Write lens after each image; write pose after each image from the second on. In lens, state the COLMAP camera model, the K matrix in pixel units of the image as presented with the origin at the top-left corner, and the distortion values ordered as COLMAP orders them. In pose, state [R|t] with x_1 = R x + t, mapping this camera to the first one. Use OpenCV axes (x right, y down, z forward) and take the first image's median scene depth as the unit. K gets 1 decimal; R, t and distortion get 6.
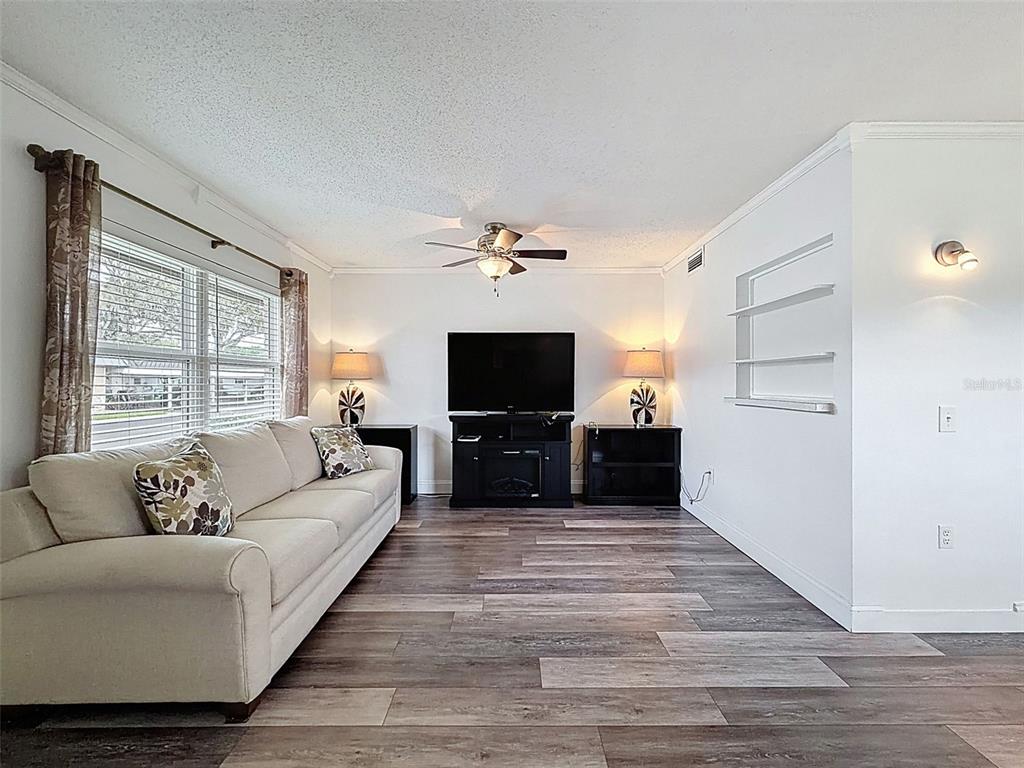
lens RADIAL K [[411.2, 0, 511.9], [0, 411.2, 383.2], [0, 0, 1]] dist [-0.001015, 0.000377]
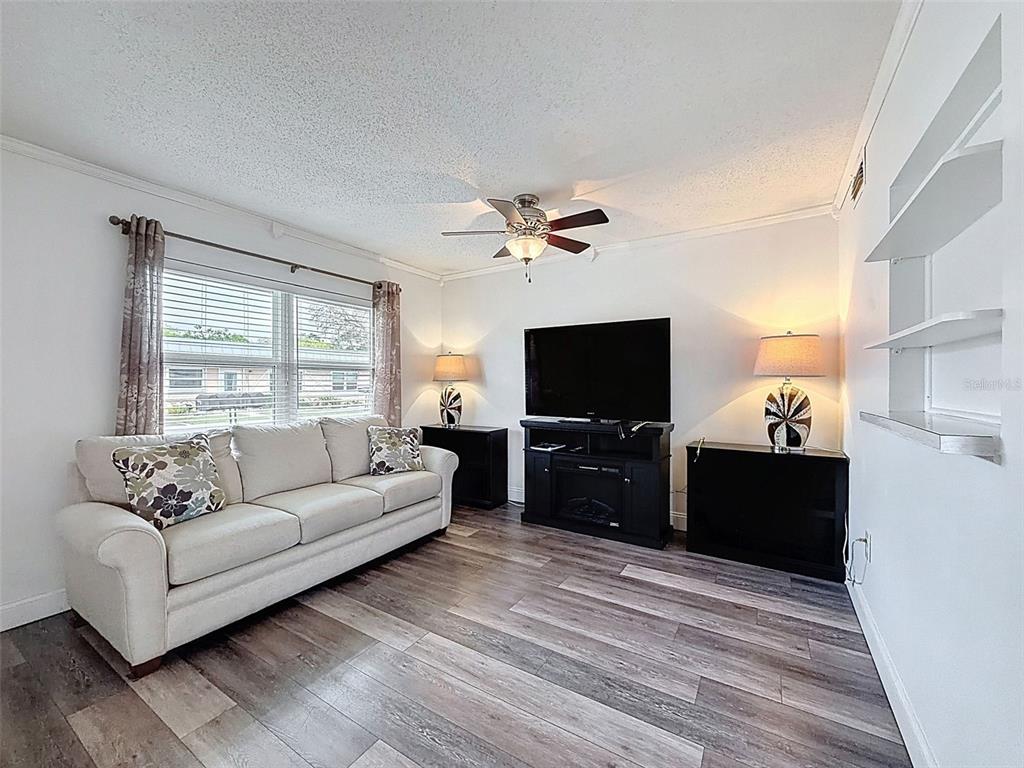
lens RADIAL K [[411.2, 0, 513.4], [0, 411.2, 386.1], [0, 0, 1]] dist [-0.001015, 0.000377]
pose [[0.849890, 0.002251, -0.526955, 0.410598], [-0.000078, 0.999991, 0.004146, -0.000685], [0.526960, -0.003483, 0.849883, 0.284753]]
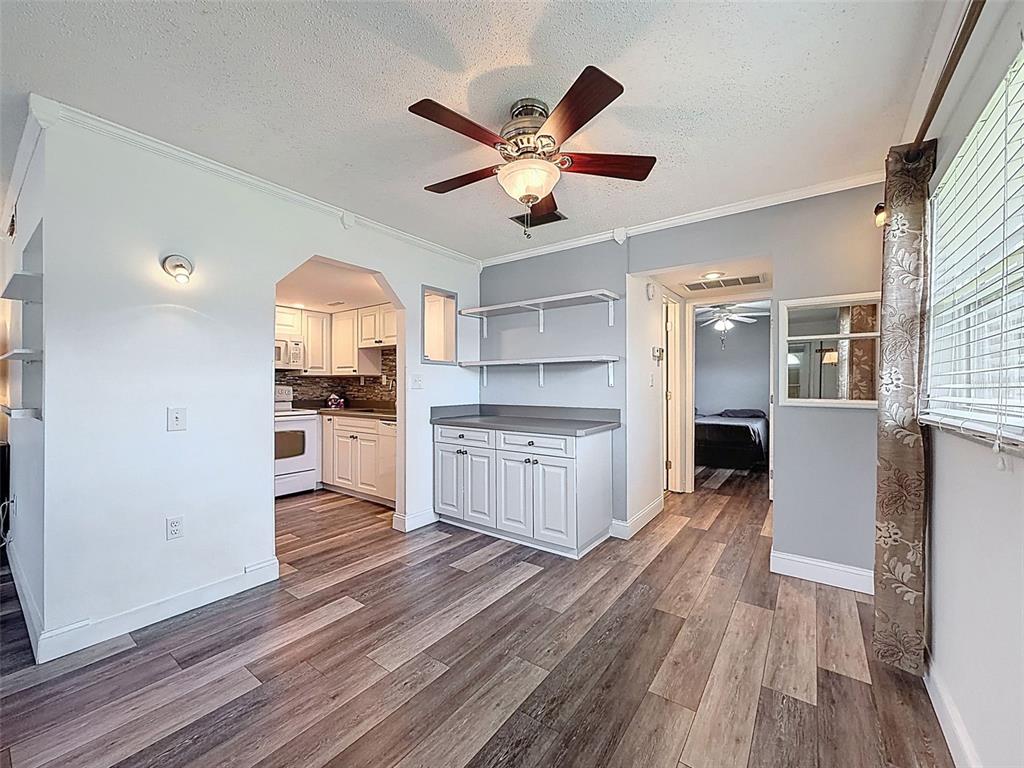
lens RADIAL K [[411.2, 0, 512.6], [0, 411.2, 383.9], [0, 0, 1]] dist [-0.001015, 0.000377]
pose [[0.591279, 0.003696, 0.806459, 0.465989], [-0.000467, 0.999991, -0.004241, 0.000181], [-0.806467, 0.002131, 0.591275, -0.234542]]
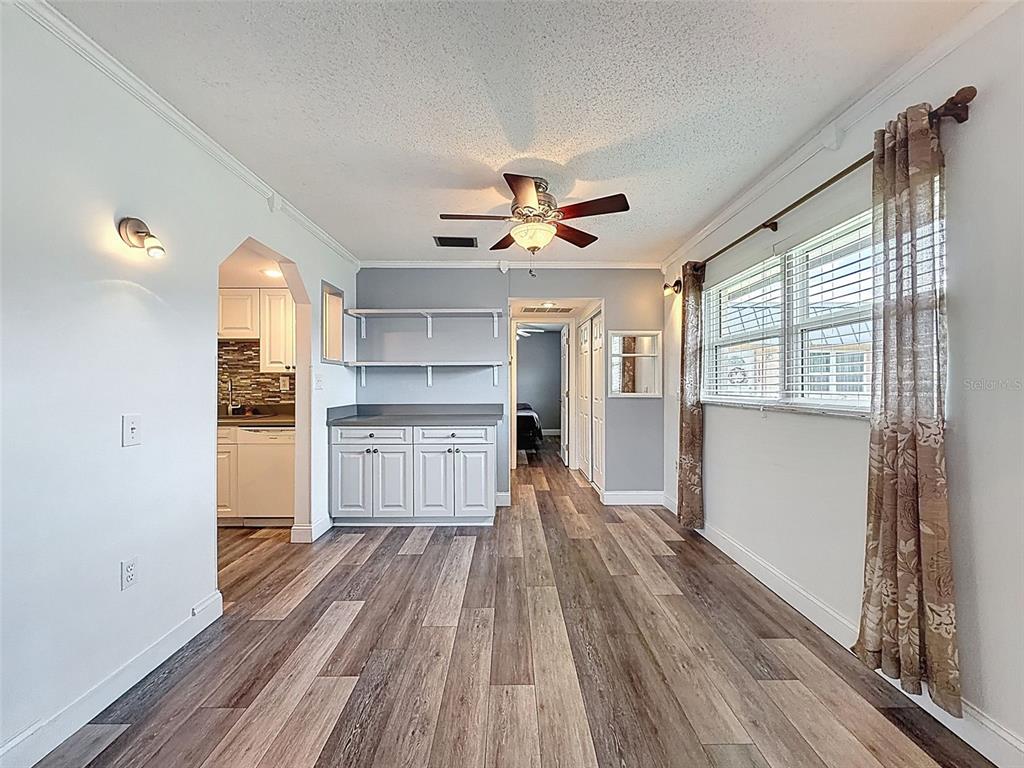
lens RADIAL K [[411.2, 0, 512.5], [0, 411.2, 381.7], [0, 0, 1]] dist [-0.001015, 0.000377]
pose [[-0.007878, 0.007705, 0.999939, 0.143653], [0.004307, 0.999961, -0.007671, -0.000684], [-0.999960, 0.004247, -0.007911, 0.152722]]
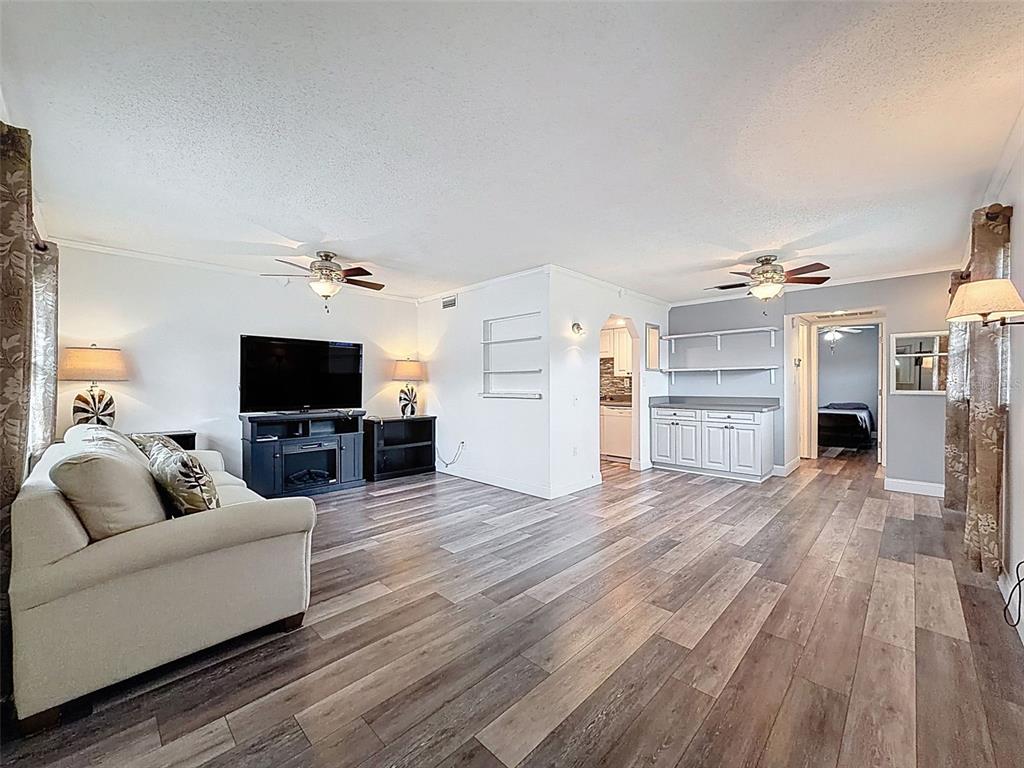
lens RADIAL K [[411.2, 0, 511.9], [0, 411.2, 386.9], [0, 0, 1]] dist [-0.001015, 0.000377]
pose [[0.698783, -0.005450, 0.715313, -0.555140], [0.003871, 0.999985, 0.003837, 0.003615], [-0.715323, 0.000087, 0.698794, -0.235435]]
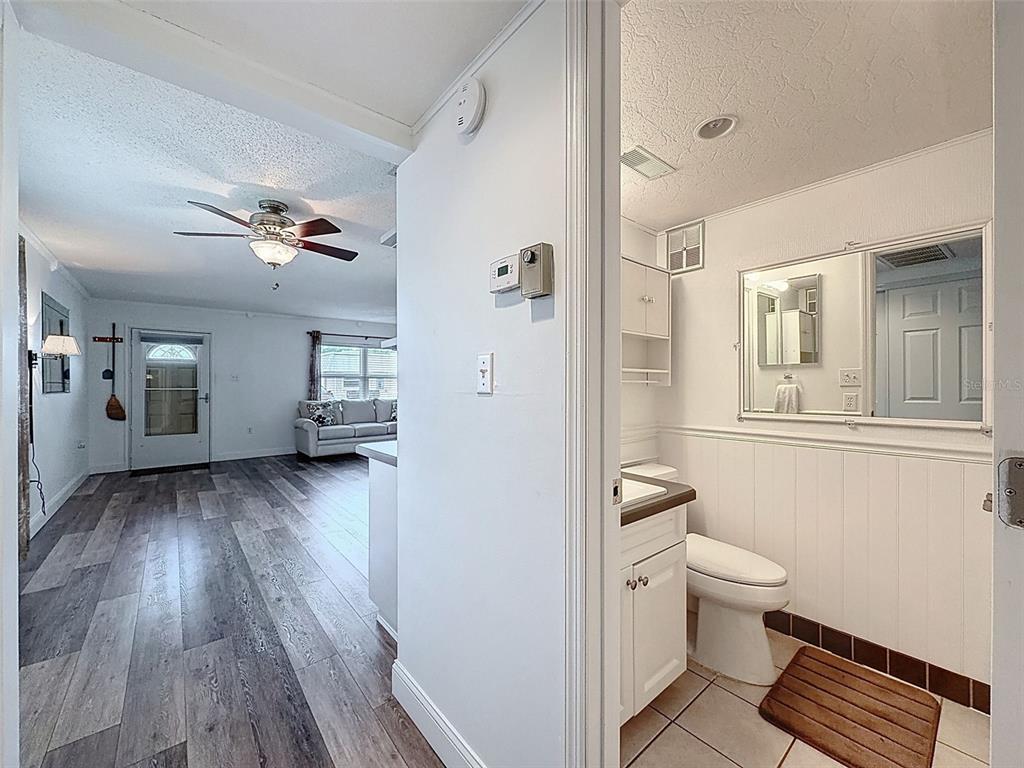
lens RADIAL K [[411.2, 0, 511.6], [0, 411.2, 383.9], [0, 0, 1]] dist [-0.001015, 0.000377]
pose [[0.636479, -0.000317, -0.771294, 2.002263], [-0.000533, 0.999999, -0.000850, -0.005390], [0.771294, 0.000952, 0.636478, -0.070668]]
